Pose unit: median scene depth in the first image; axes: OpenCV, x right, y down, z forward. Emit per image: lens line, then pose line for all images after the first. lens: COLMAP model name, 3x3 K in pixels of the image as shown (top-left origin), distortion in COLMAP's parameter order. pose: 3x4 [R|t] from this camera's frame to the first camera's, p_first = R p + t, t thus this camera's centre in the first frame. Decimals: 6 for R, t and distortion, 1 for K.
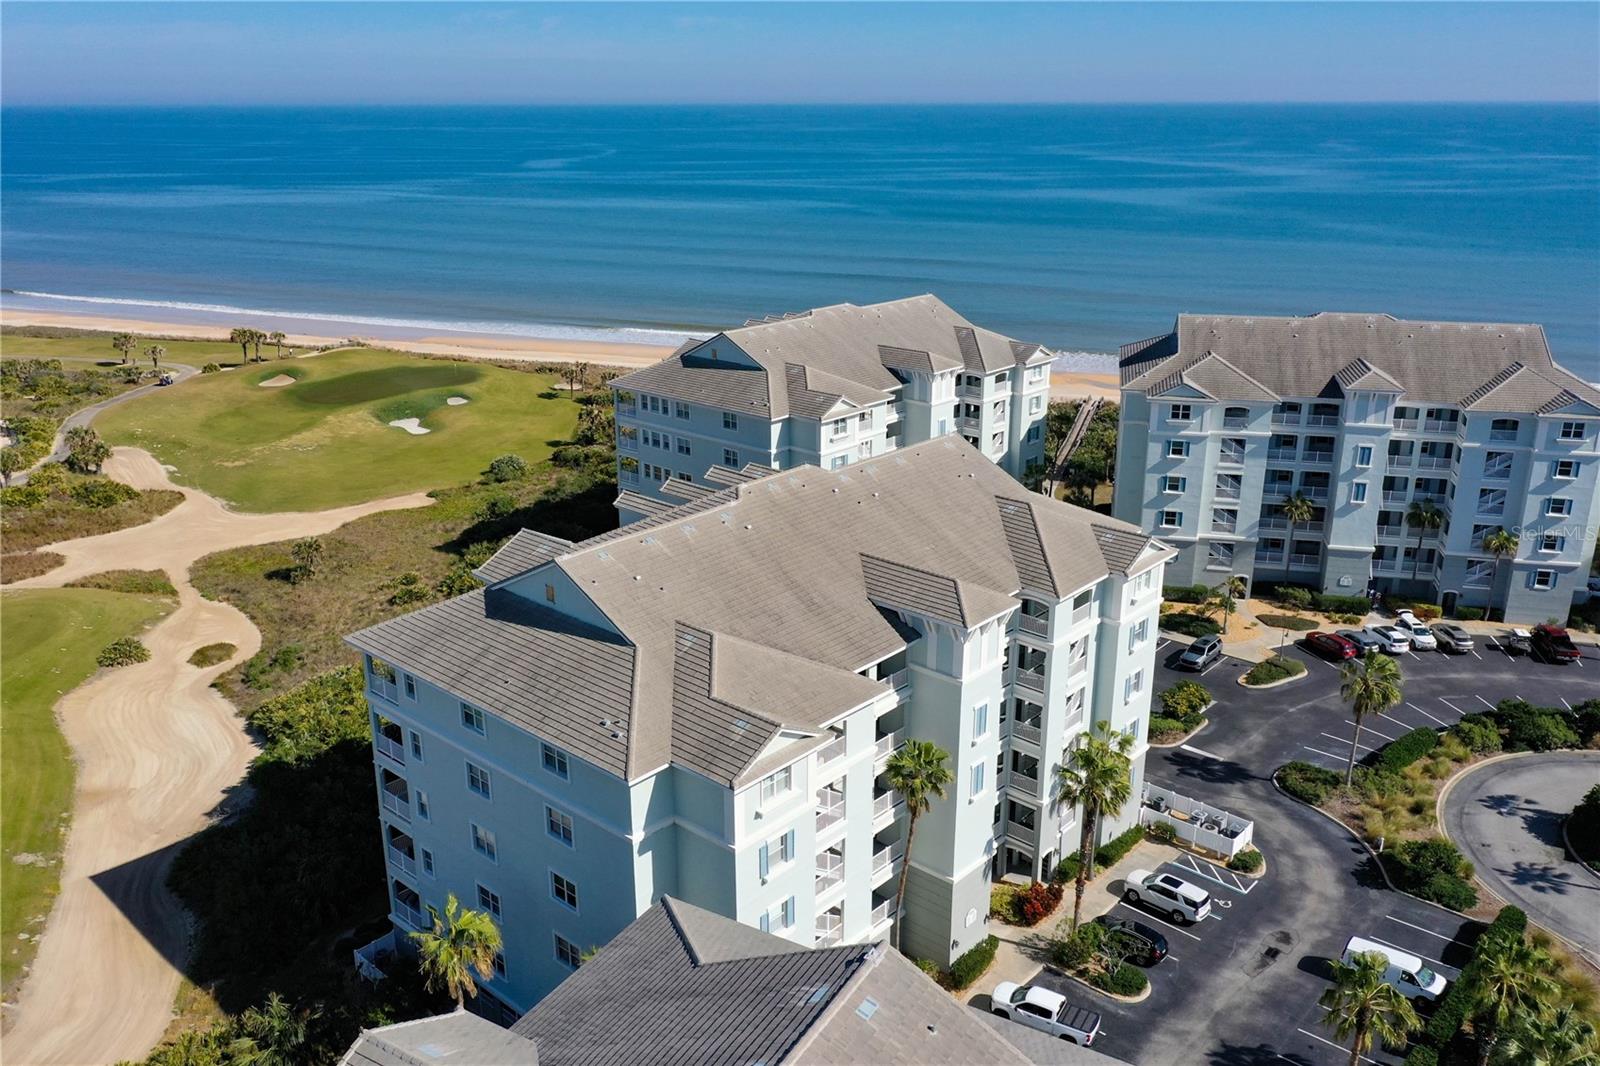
lens RADIAL K [[1287.2, 0, 800.0], [0, 1287.2, 533.0], [0, 0, 1]] dist [0.000116, 0.000915]
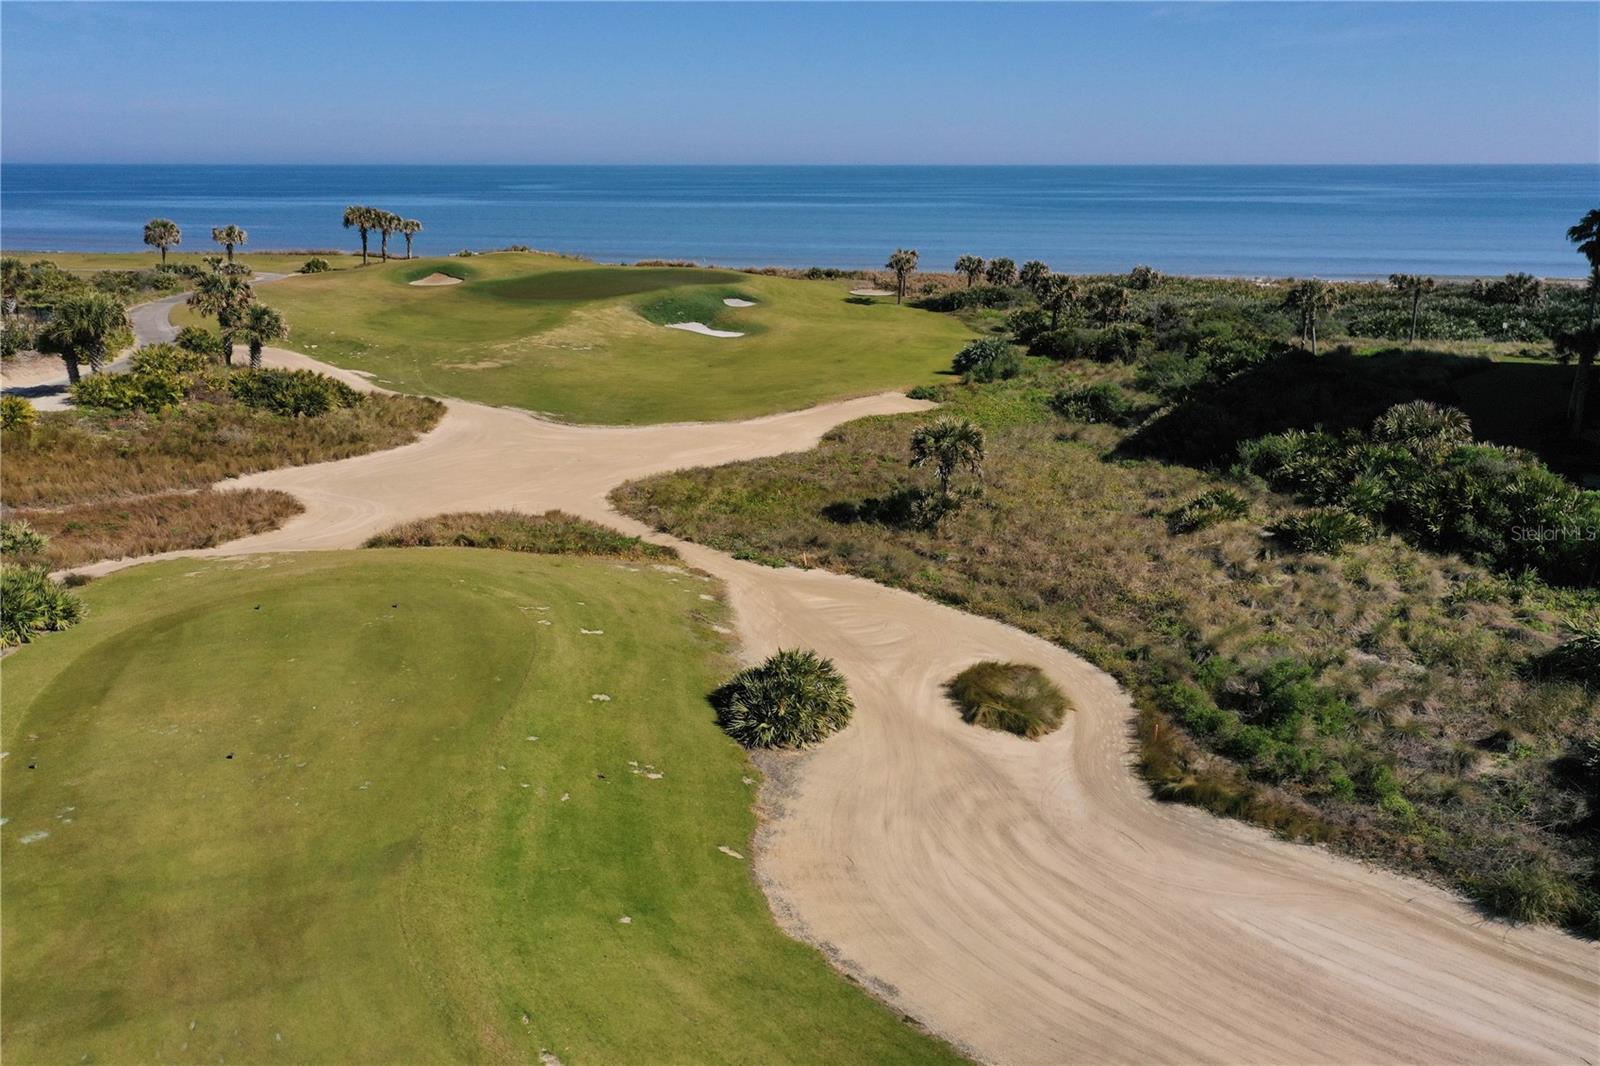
lens RADIAL K [[1229.4, 0, 800.0], [0, 1229.4, 533.0], [0, 0, 1]] dist [0.004738, 0.001978]
pose [[0.992832, -0.025552, 0.116758, -0.446729], [0.029957, 0.998898, -0.036125, 0.050678], [-0.115706, 0.039364, 0.992503, 0.563903]]
